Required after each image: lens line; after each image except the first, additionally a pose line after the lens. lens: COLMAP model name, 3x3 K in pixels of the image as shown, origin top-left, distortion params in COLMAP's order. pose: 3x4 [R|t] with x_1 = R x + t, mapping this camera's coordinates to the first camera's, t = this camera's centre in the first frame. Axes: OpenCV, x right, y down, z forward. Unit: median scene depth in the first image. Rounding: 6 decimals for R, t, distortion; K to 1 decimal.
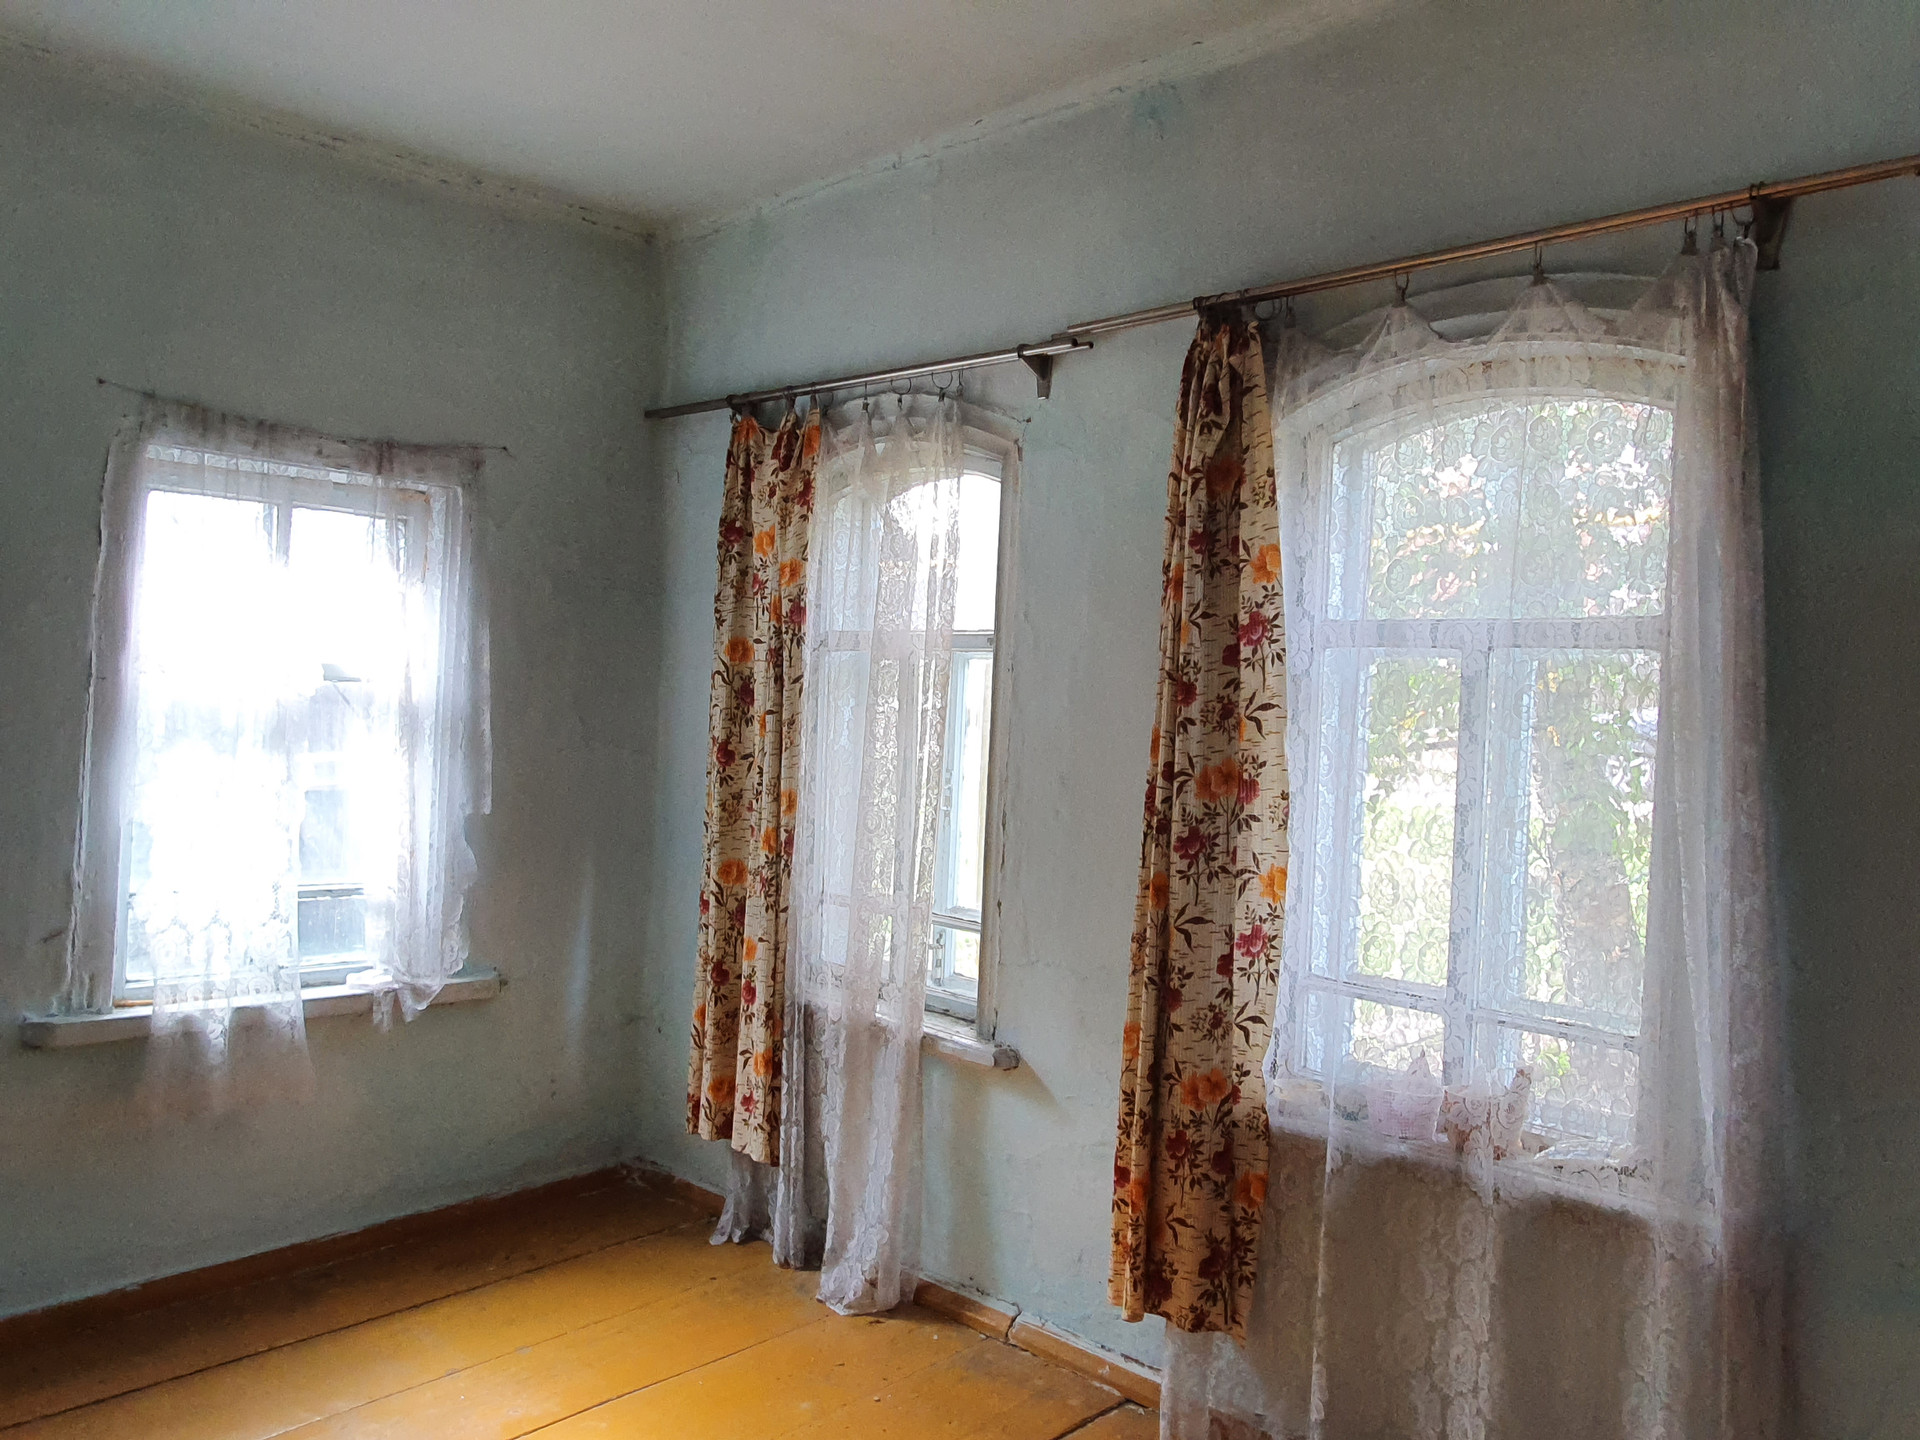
lens RADIAL K [[1402.7, 0, 960.0], [0, 1402.7, 720.0], [0, 0, 1]] dist [-0.001583, -0.000985]
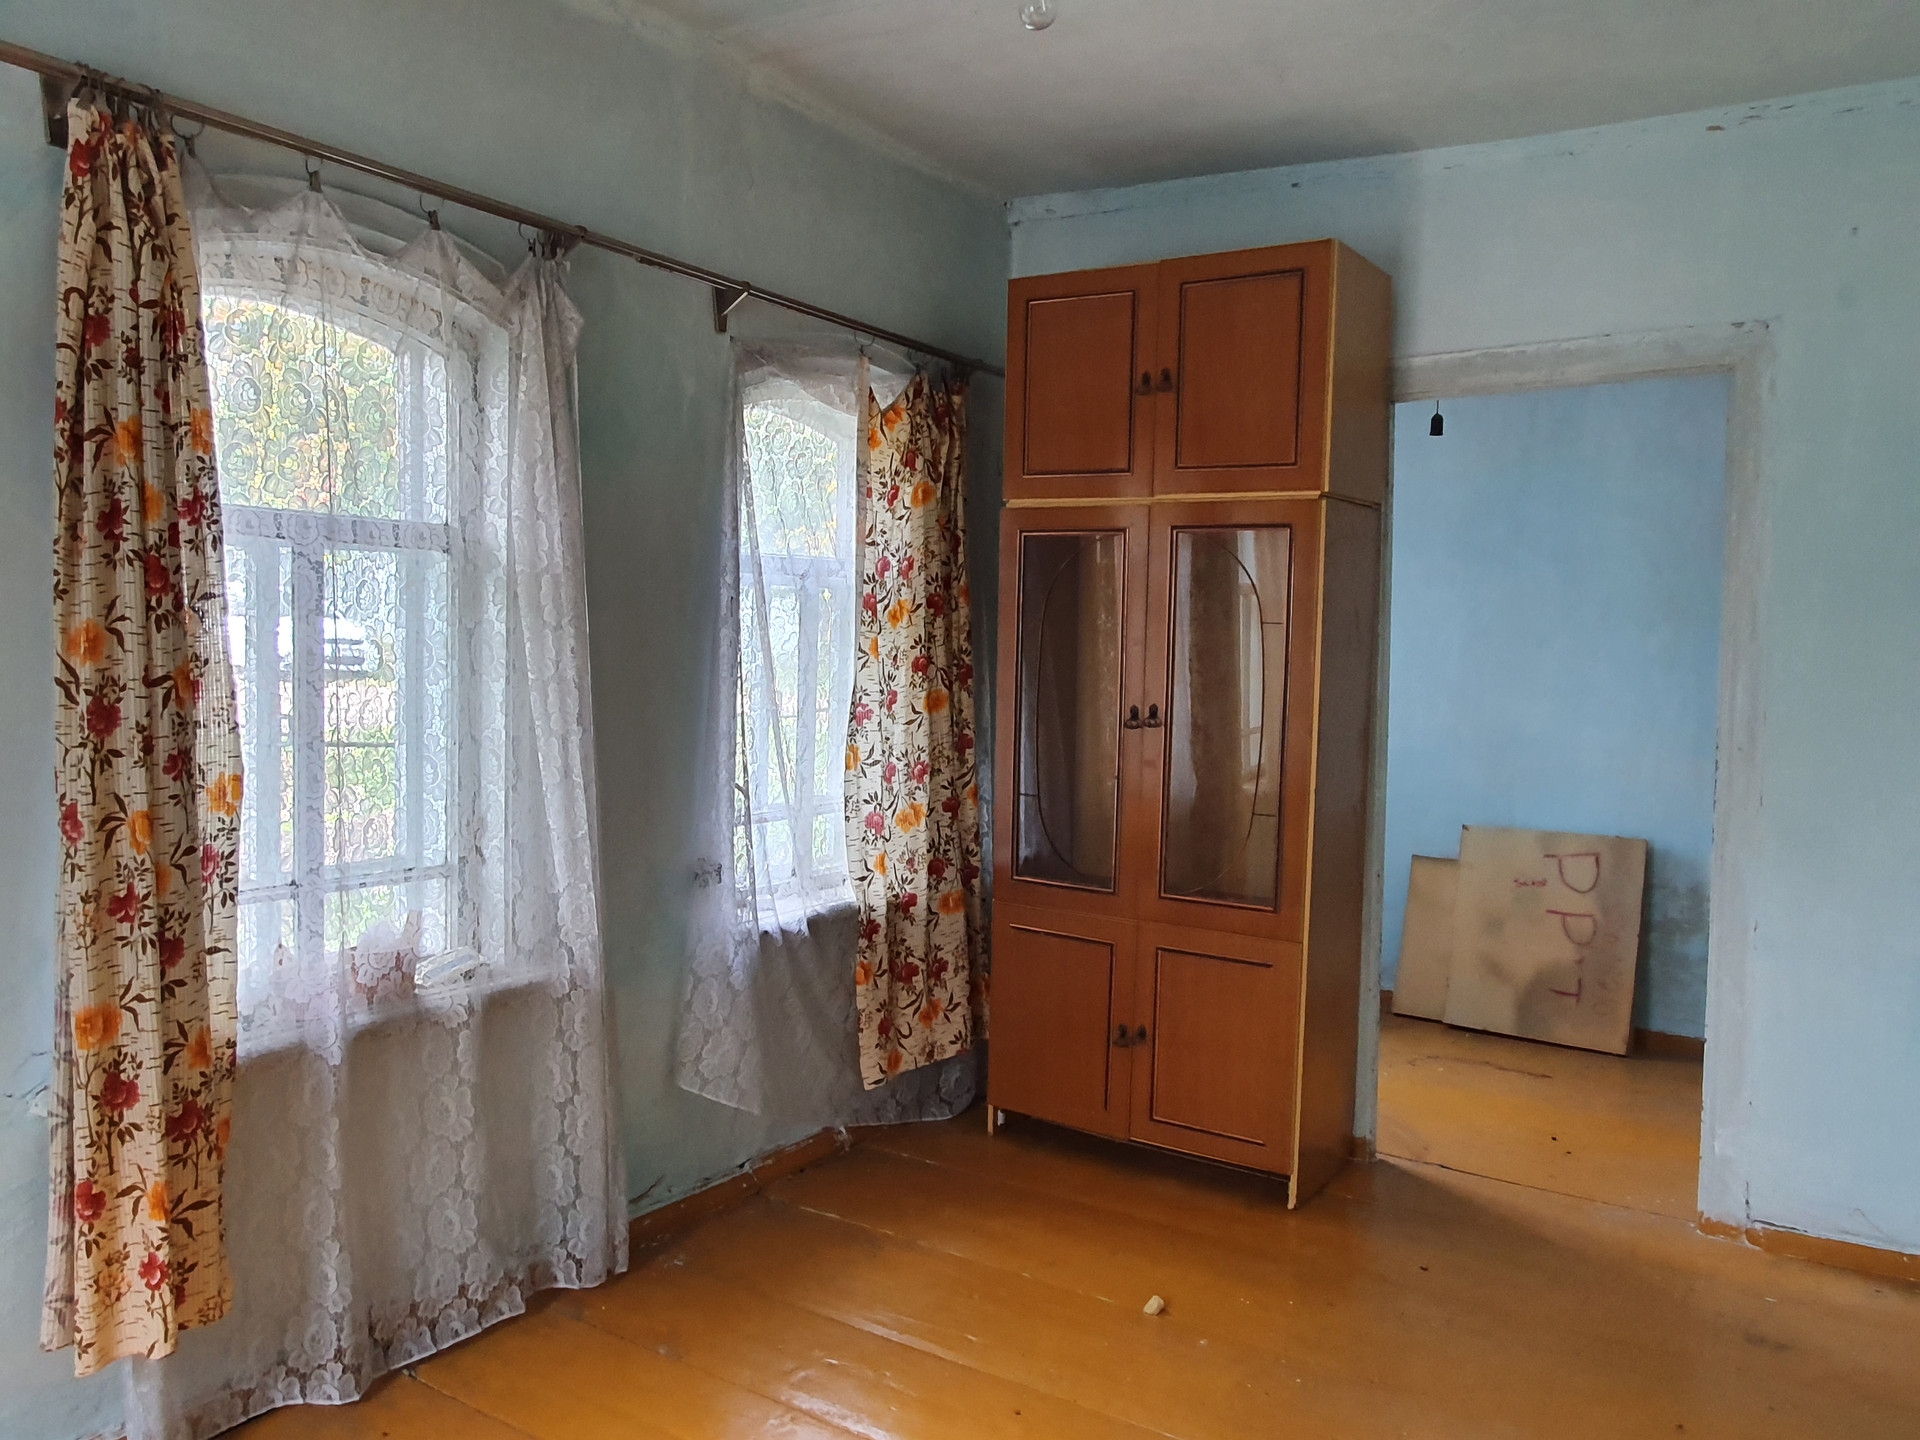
lens RADIAL K [[1446.9, 0, 960.0], [0, 1446.9, 720.0], [0, 0, 1]] dist [0.018763, -0.006488]
pose [[-0.180365, -0.085109, 0.979911, -0.765563], [-0.001736, 0.996275, 0.086211, -0.011538], [-0.983598, 0.013849, -0.179841, 0.701461]]
